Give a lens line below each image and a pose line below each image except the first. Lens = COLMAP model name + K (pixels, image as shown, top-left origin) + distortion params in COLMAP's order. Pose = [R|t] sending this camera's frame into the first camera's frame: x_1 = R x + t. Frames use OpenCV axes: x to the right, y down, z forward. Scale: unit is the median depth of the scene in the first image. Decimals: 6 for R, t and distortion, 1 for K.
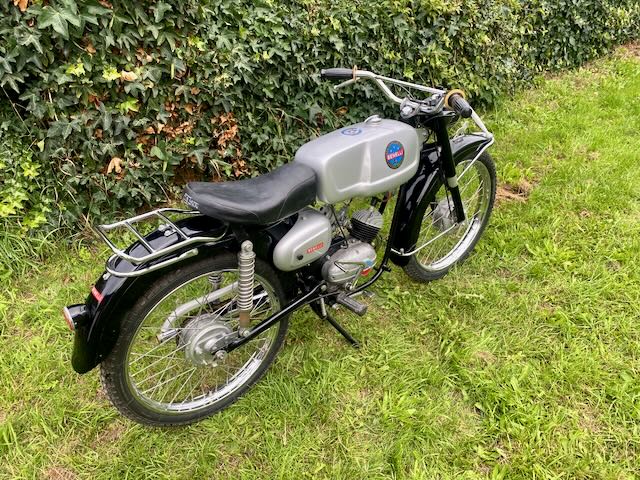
lens RADIAL K [[475.1, 0, 313.4], [0, 475.1, 231.8], [0, 0, 1]] dist [0.006585, -0.001906]
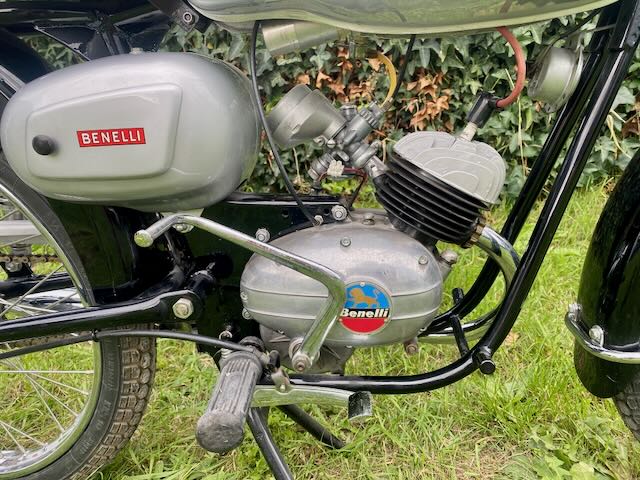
lens RADIAL K [[488.1, 0, 316.5], [0, 488.1, 233.2], [0, 0, 1]] dist [0.018843, -0.013473]
pose [[0.730216, 0.203011, -0.652358, 0.268487], [-0.316729, 0.946620, -0.059947, 0.058642], [0.605365, 0.250395, 0.755537, 0.736500]]
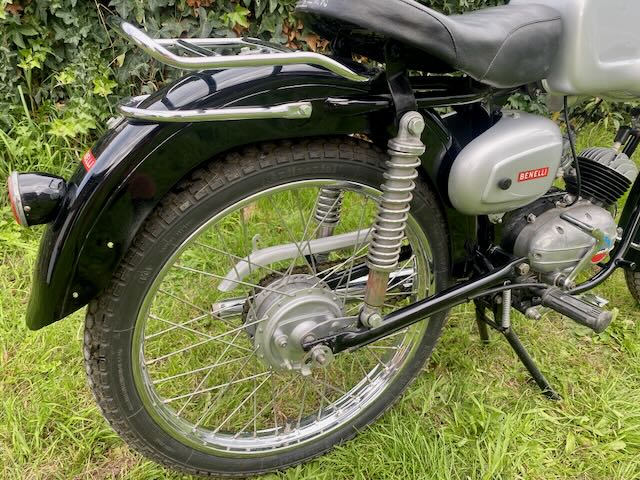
lens RADIAL K [[488.1, 0, 326.0], [0, 488.1, 230.3], [0, 0, 1]] dist [0.018843, -0.013473]
pose [[0.975866, 0.126658, -0.177887, -0.093802], [-0.141581, 0.987170, -0.073819, 0.137812], [0.166255, 0.097223, 0.981278, 0.396312]]
